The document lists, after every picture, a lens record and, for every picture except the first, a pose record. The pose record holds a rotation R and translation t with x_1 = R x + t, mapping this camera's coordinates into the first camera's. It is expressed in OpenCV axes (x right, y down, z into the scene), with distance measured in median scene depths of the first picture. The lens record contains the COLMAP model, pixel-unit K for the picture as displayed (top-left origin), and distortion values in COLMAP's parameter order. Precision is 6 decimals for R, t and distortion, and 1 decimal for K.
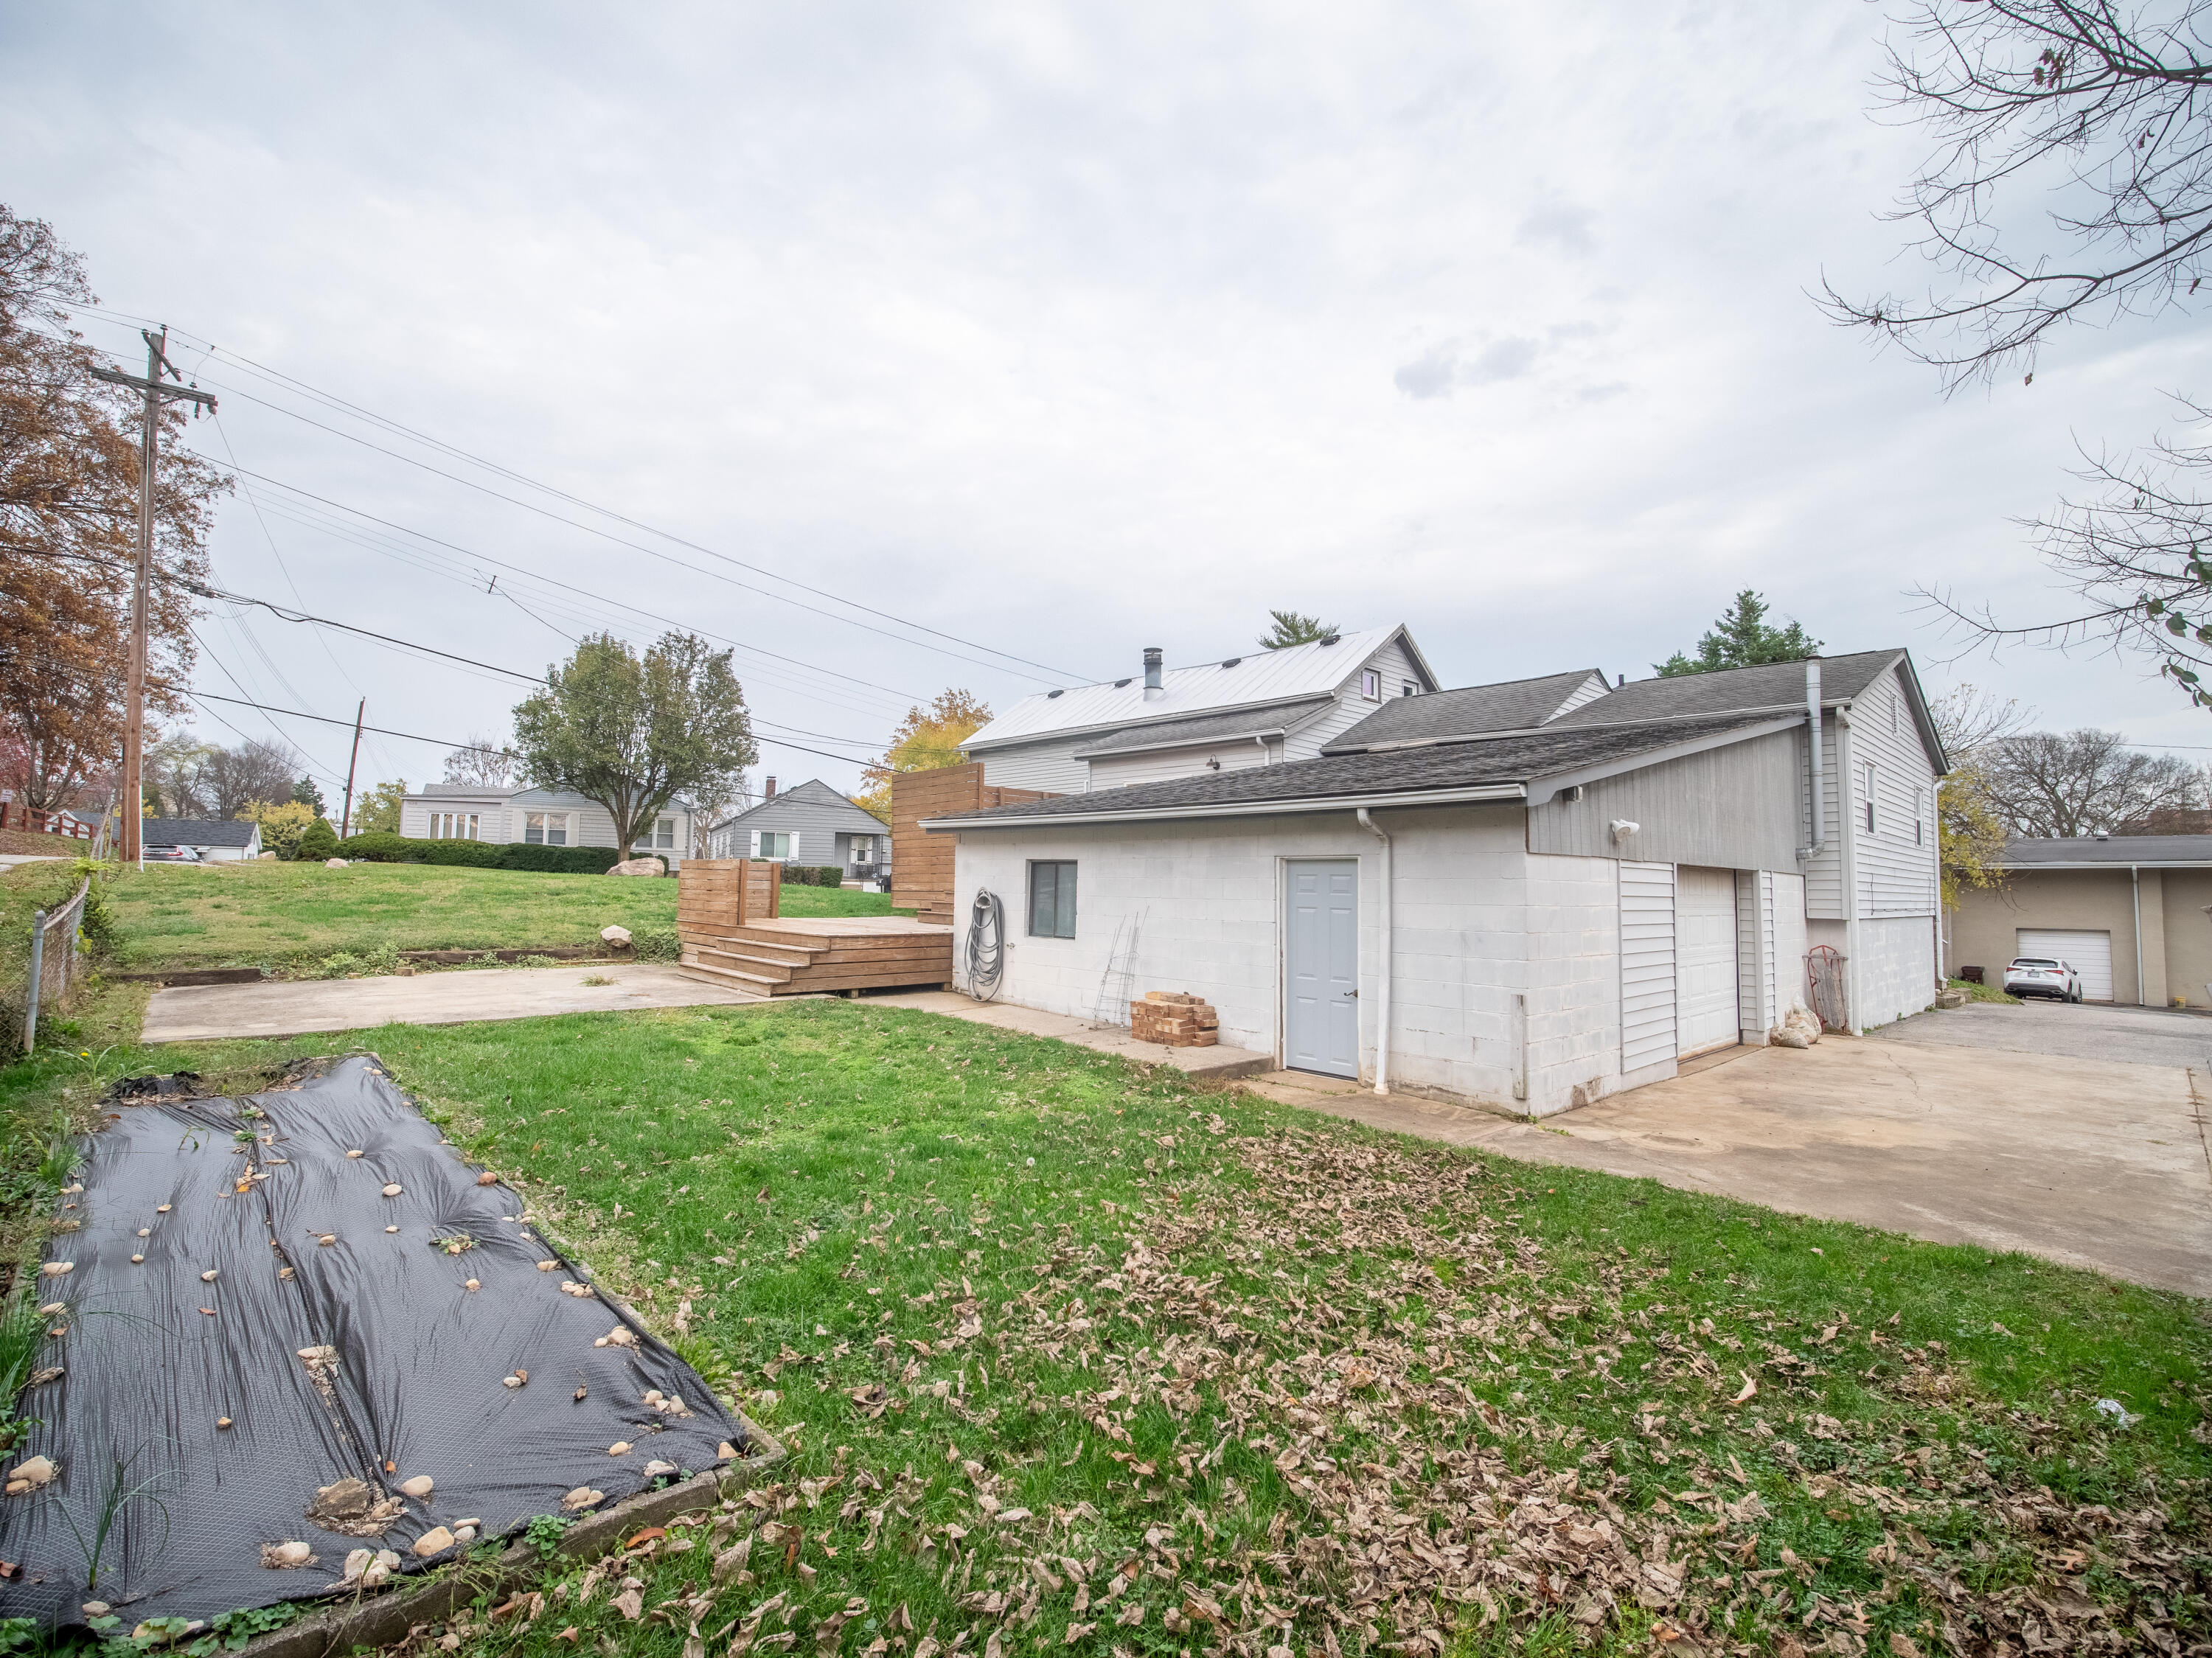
lens RADIAL K [[1003.8, 0, 1107.0], [0, 1003.8, 811.5], [0, 0, 1]] dist [-0.015100, -0.000761]
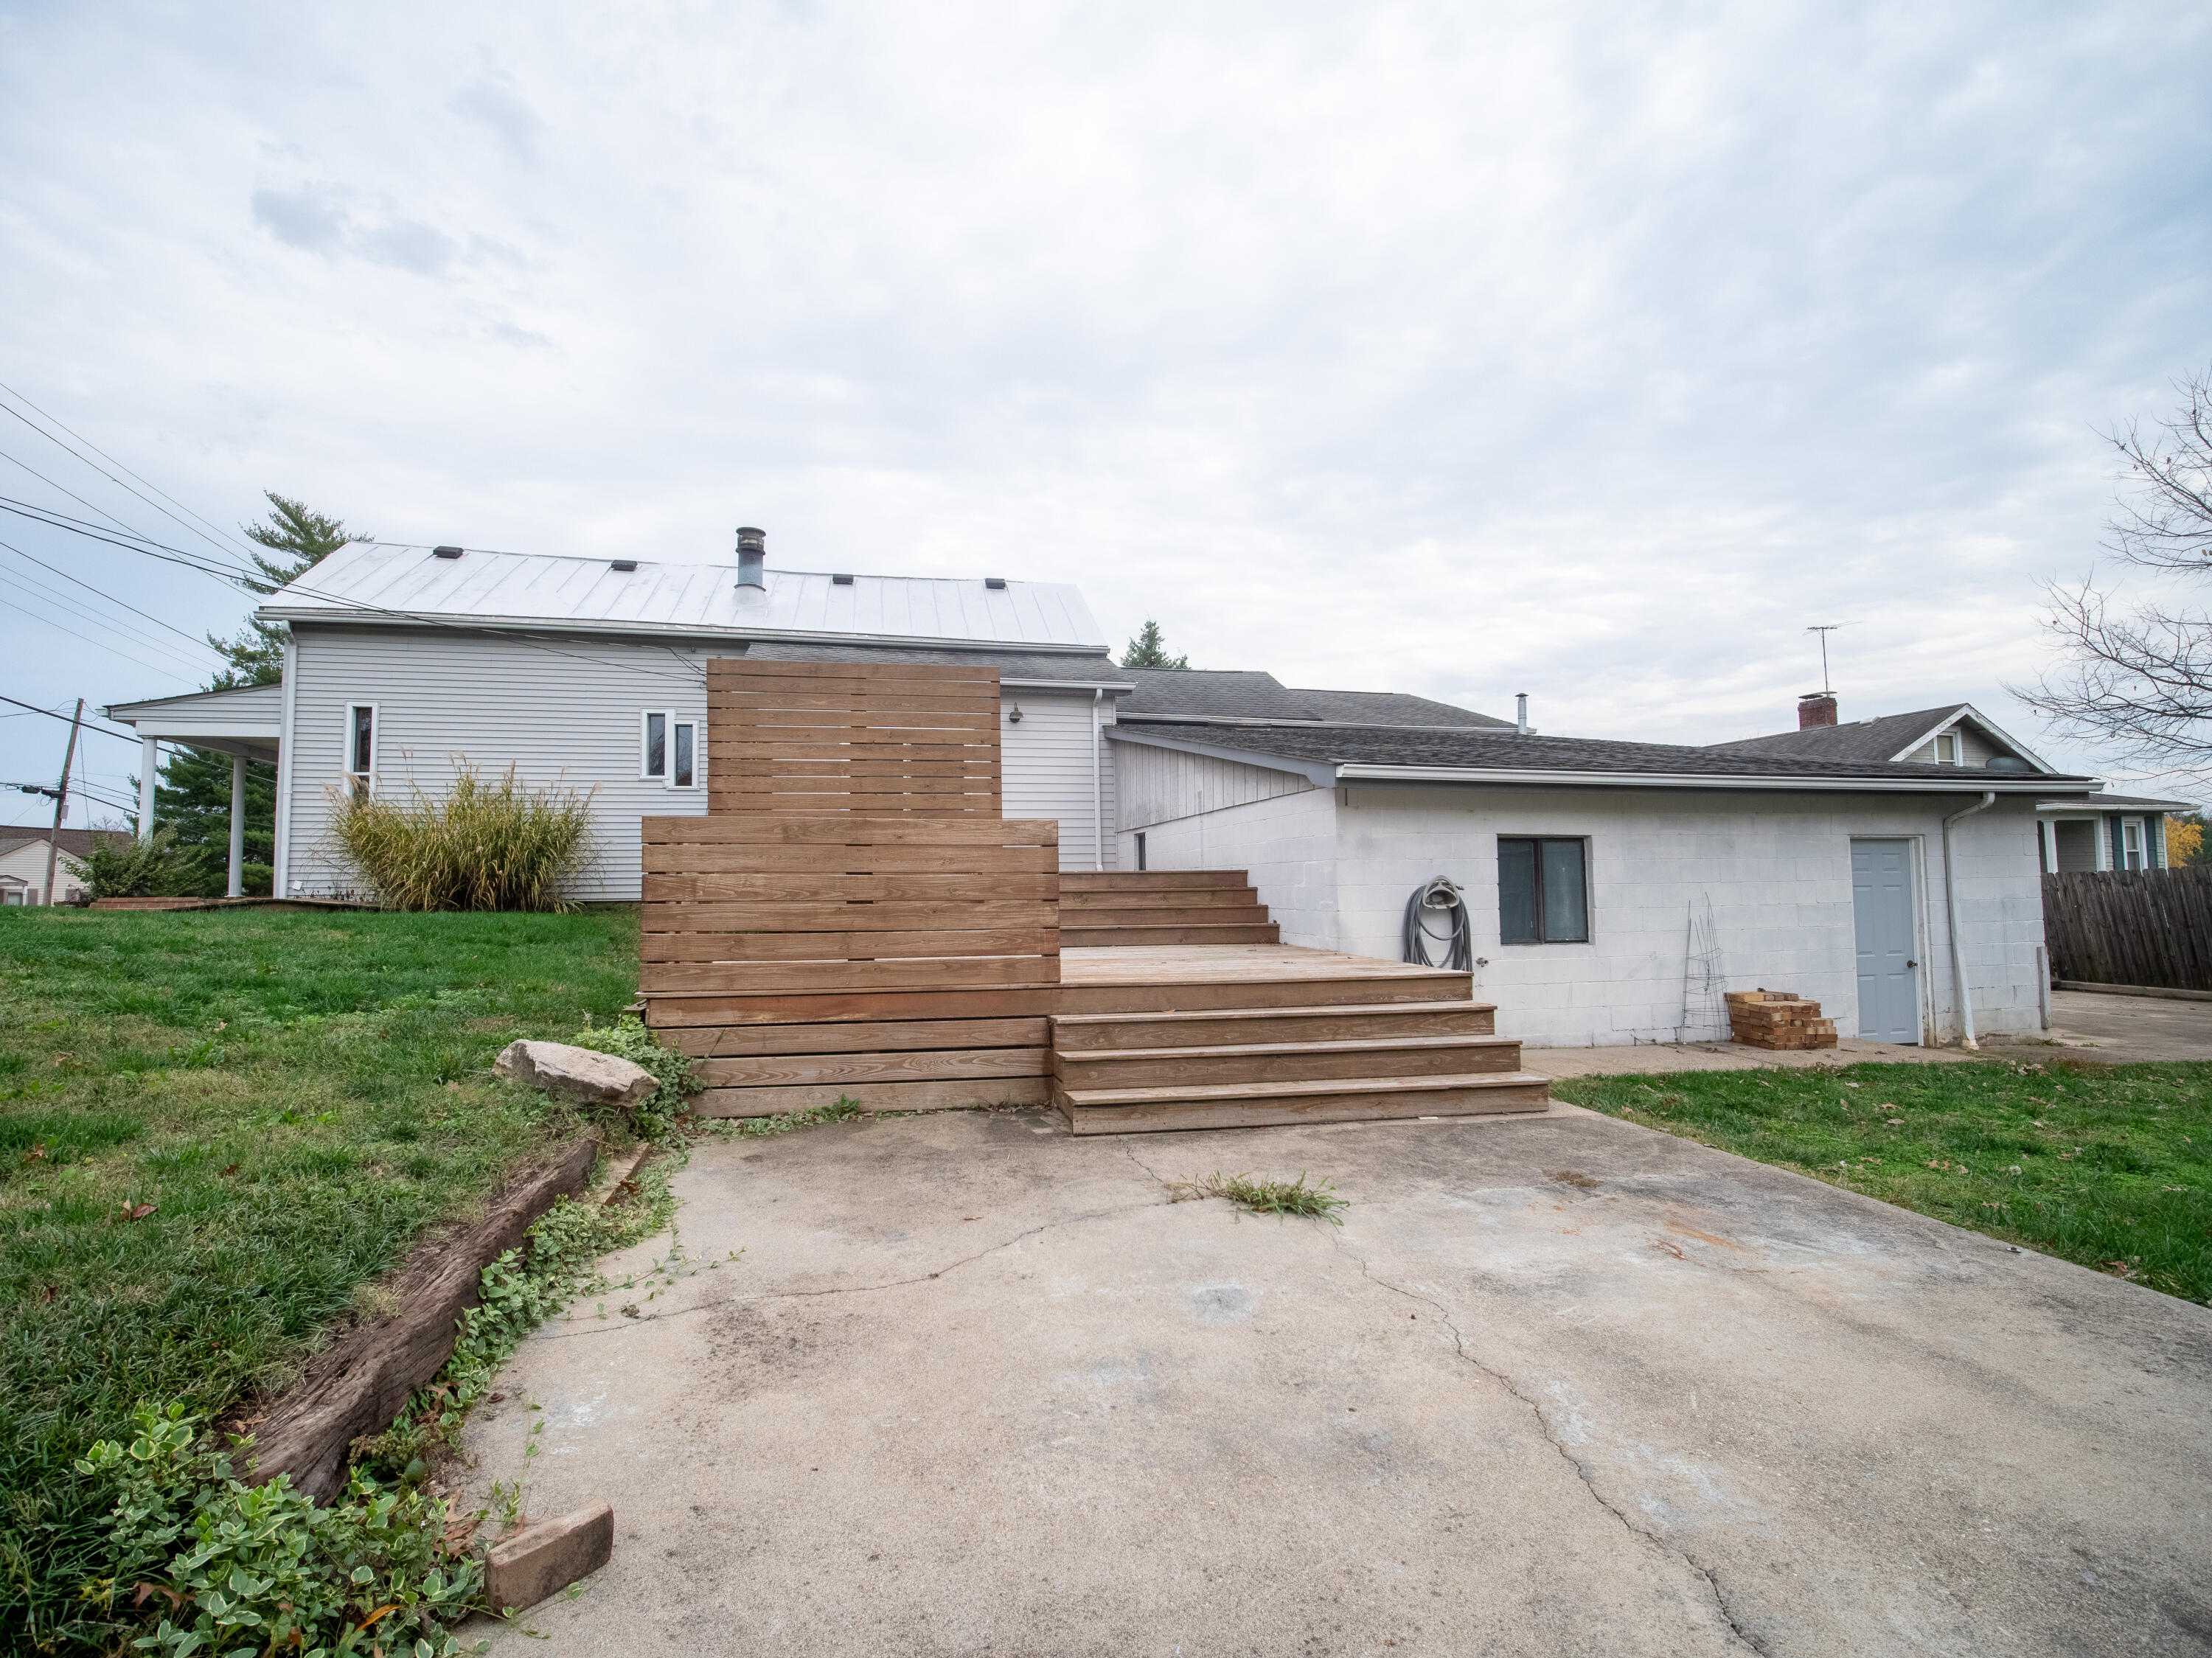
lens RADIAL K [[1112.1, 0, 1113.9], [0, 1112.1, 834.1], [0, 0, 1]] dist [-0.017798, -0.000565]
pose [[0.492184, 0.033431, 0.869849, -0.871732], [-0.040917, 0.999046, -0.015244, 0.069134], [-0.869529, -0.028088, 0.493083, 0.845894]]
